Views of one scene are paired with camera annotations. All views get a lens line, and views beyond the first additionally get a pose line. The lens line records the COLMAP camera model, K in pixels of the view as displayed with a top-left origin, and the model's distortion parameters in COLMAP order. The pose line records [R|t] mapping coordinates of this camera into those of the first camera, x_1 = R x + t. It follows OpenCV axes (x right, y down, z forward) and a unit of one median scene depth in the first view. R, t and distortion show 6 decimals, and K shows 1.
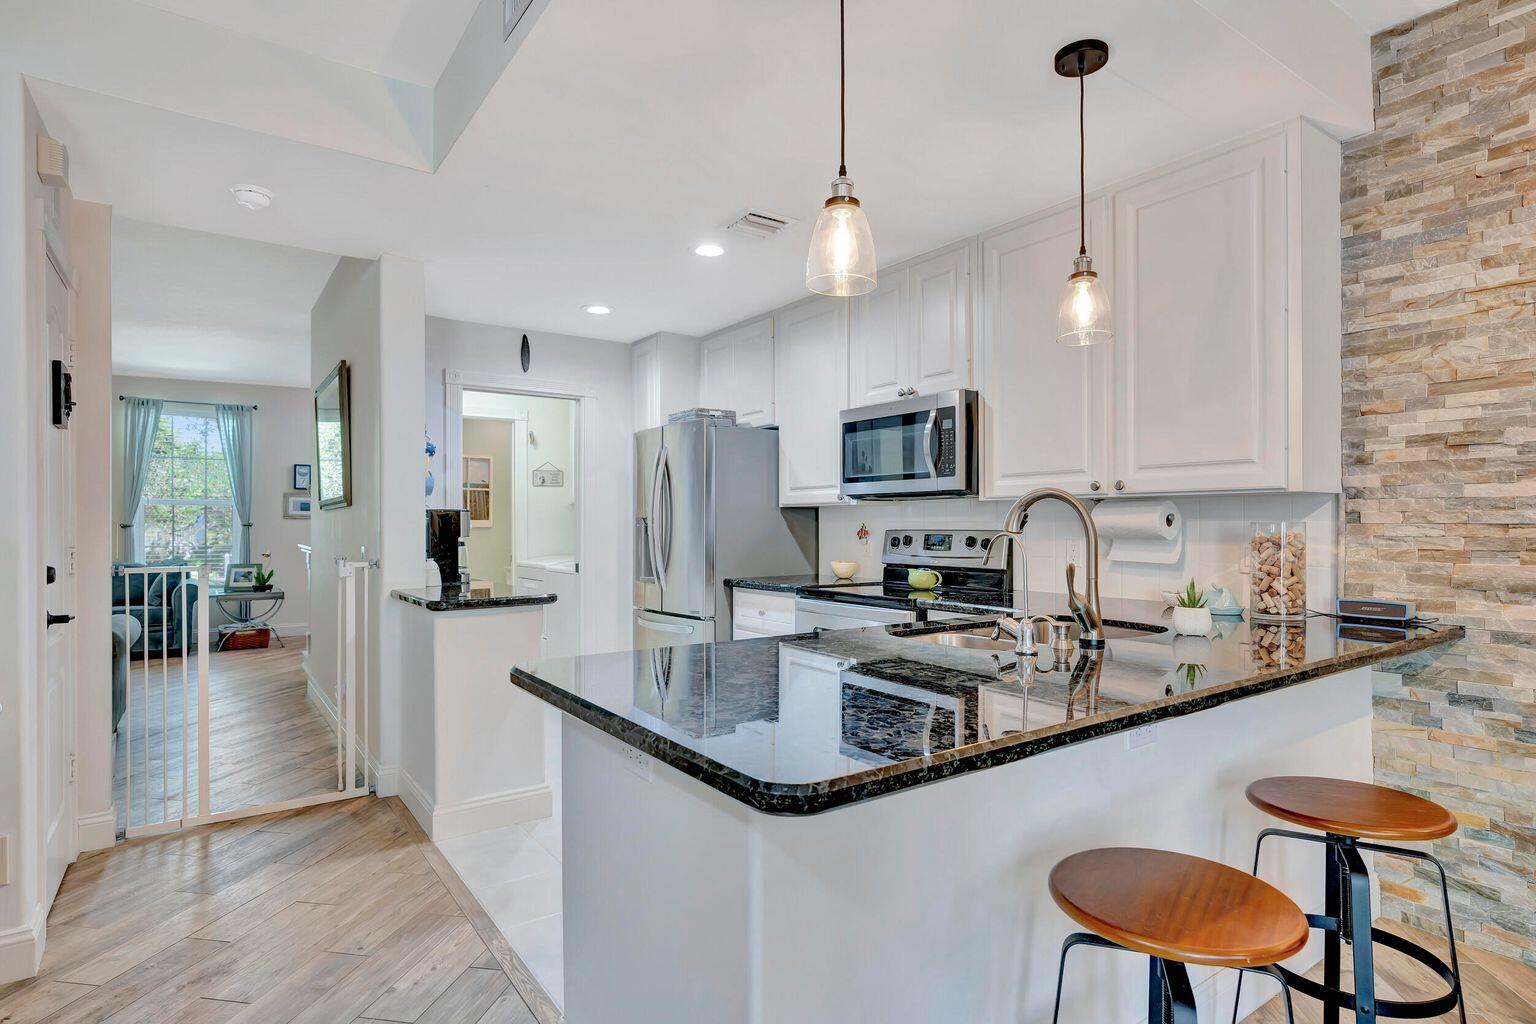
lens RADIAL K [[809.2, 0, 778.3], [0, 809.2, 526.9], [0, 0, 1]] dist [-0.006827, 0.002638]
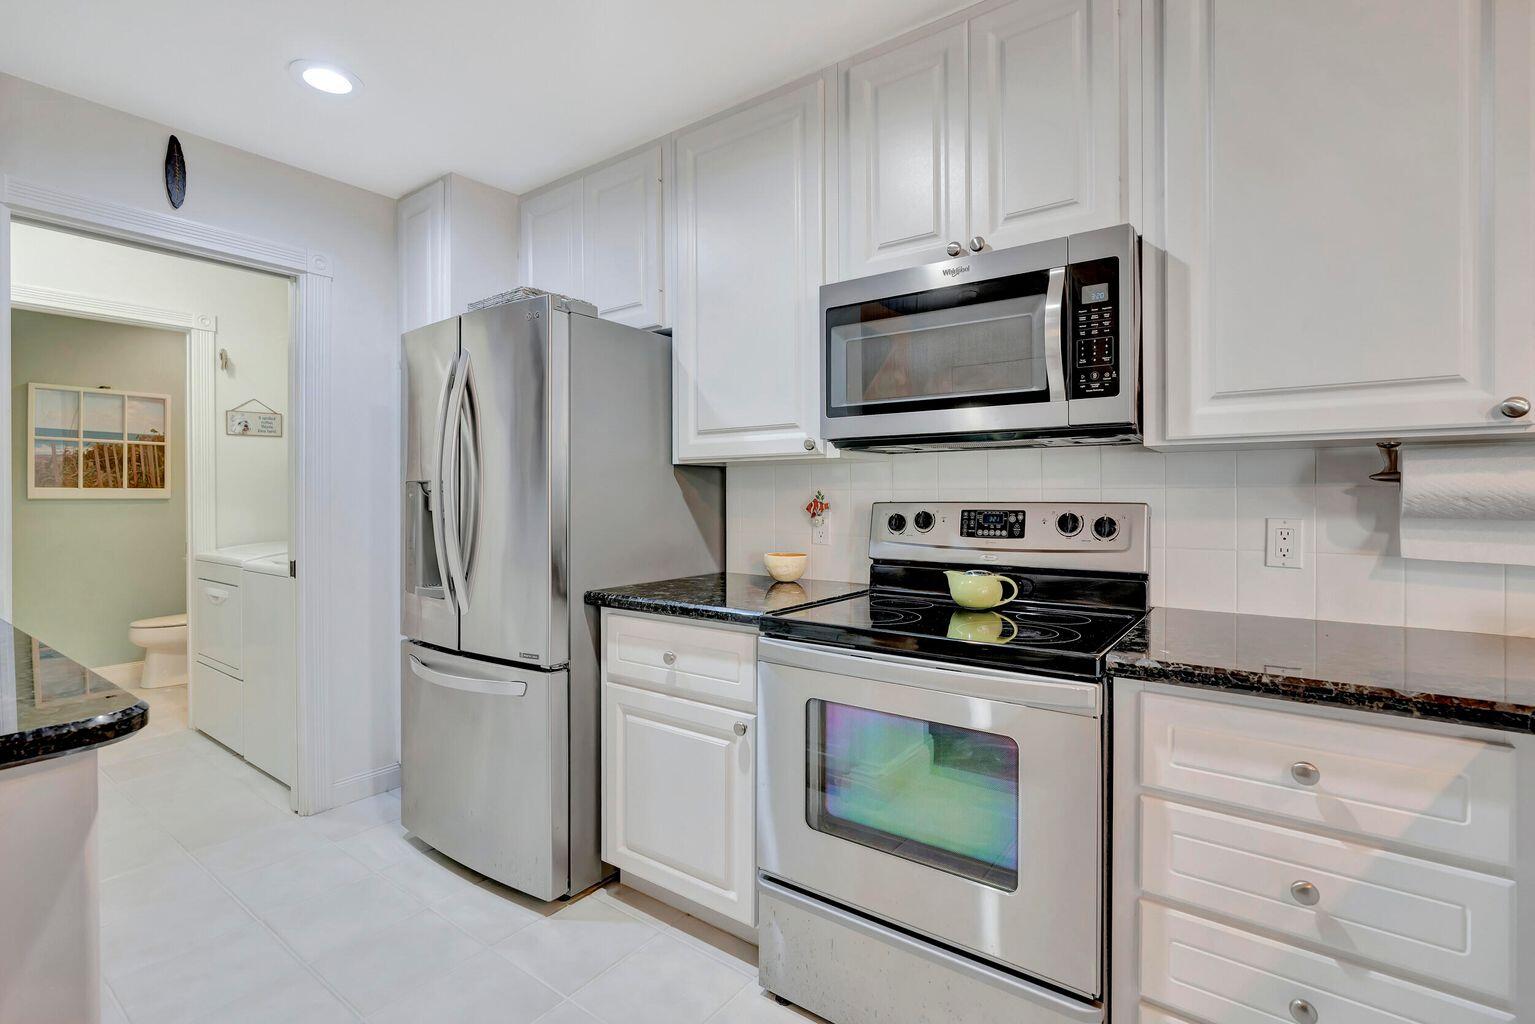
lens RADIAL K [[697.5, 0, 781.0], [0, 697.5, 498.0], [0, 0, 1]] dist [-0.007697, 0.002767]
pose [[0.947951, -0.000284, 0.318416, -0.109344], [0.000647, 0.999999, -0.001035, 0.001248], [-0.318416, 0.001187, 0.947950, 0.604406]]
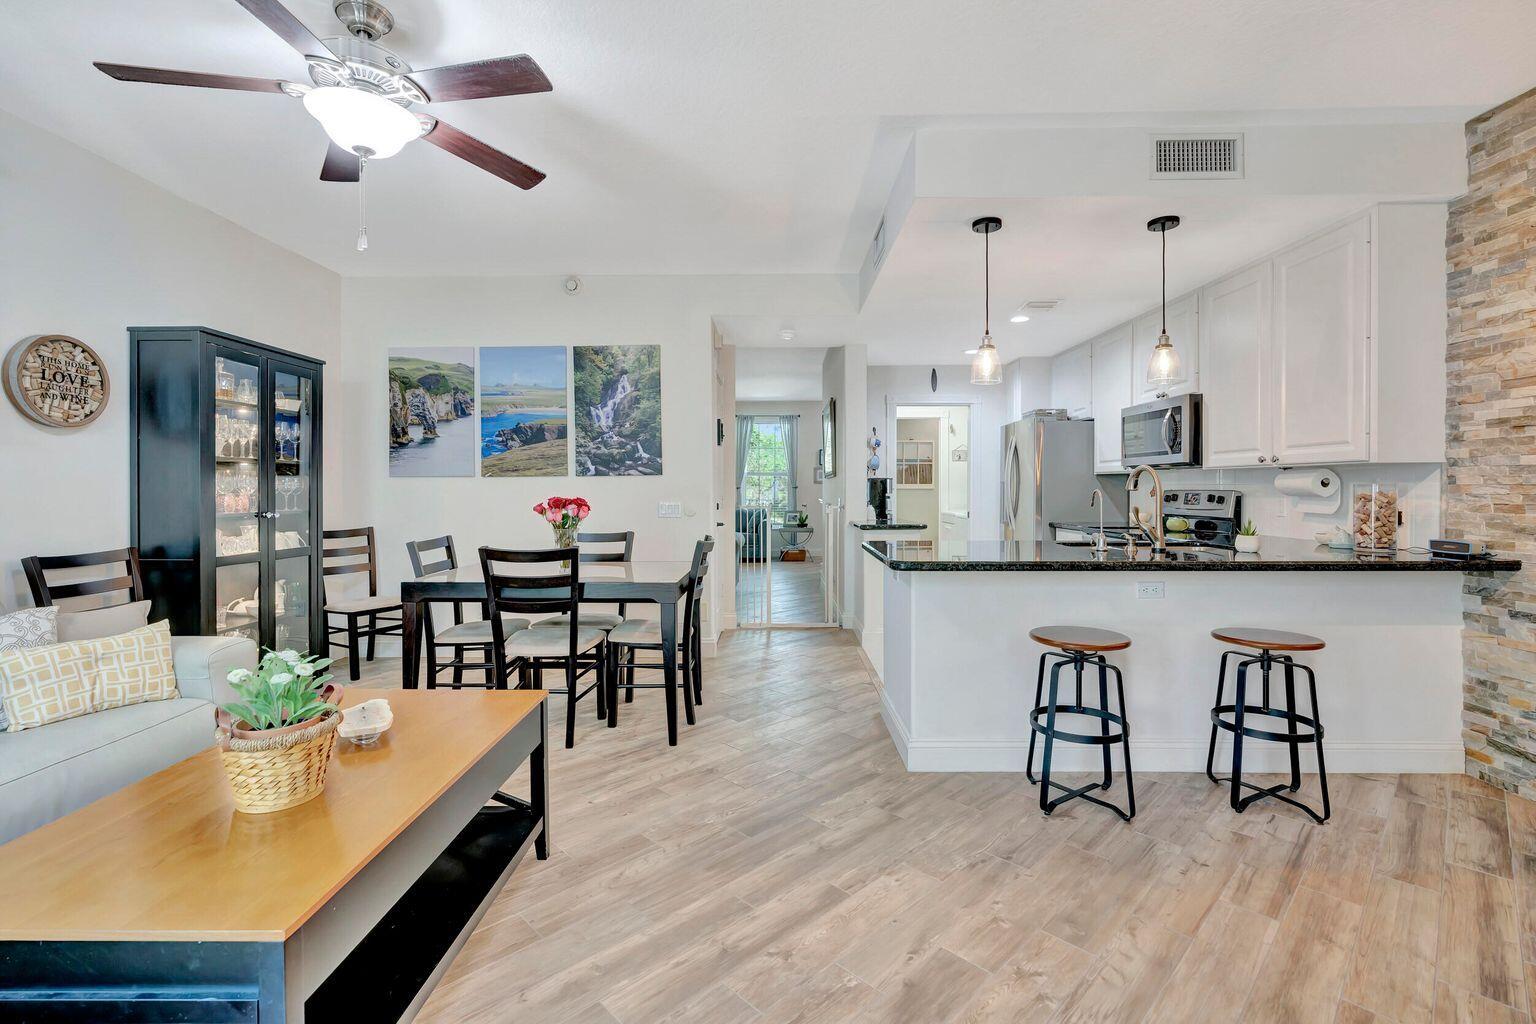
lens RADIAL K [[697.9, 0, 760.1], [0, 697.9, 497.8], [0, 0, 1]] dist [-0.007697, 0.002767]
pose [[0.799678, 0.008994, -0.600362, 0.338611], [-0.001926, 0.999921, 0.012414, 0.003942], [0.600426, -0.008771, 0.799632, -0.440747]]
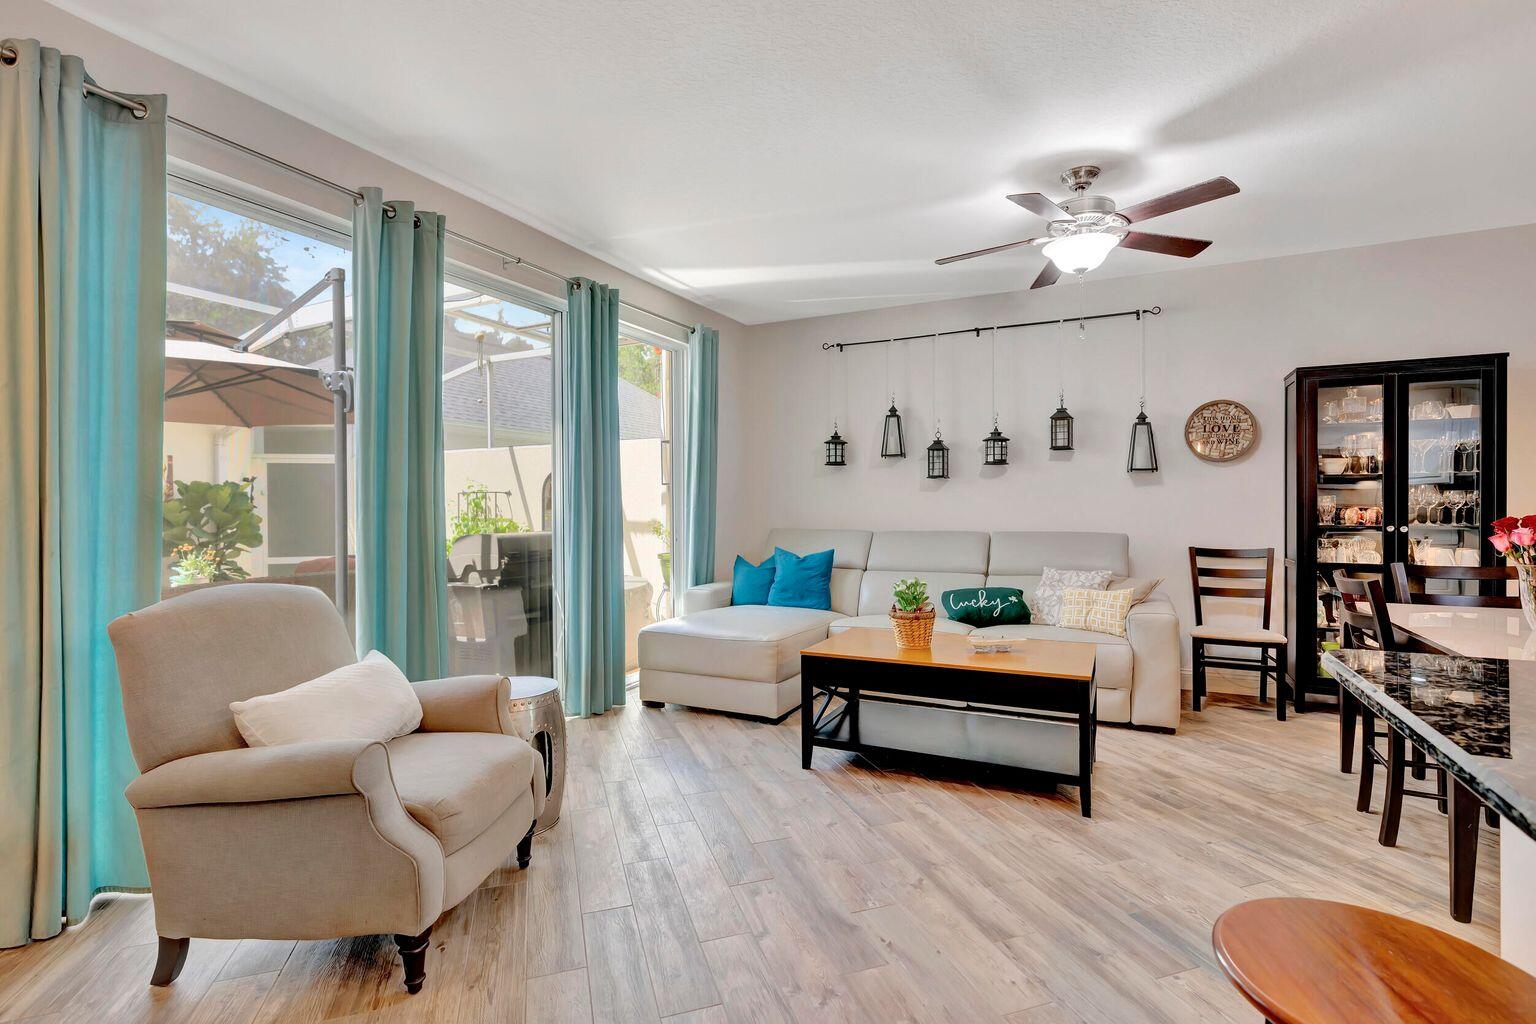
lens RADIAL K [[716.7, 0, 770.5], [0, 716.7, 504.1], [0, 0, 1]] dist [-0.009181, 0.003362]
pose [[-0.890013, 0.005697, -0.455900, 0.454721], [0.005760, 0.999983, 0.001251, 0.000079], [0.455899, -0.001512, -0.890030, 0.454733]]
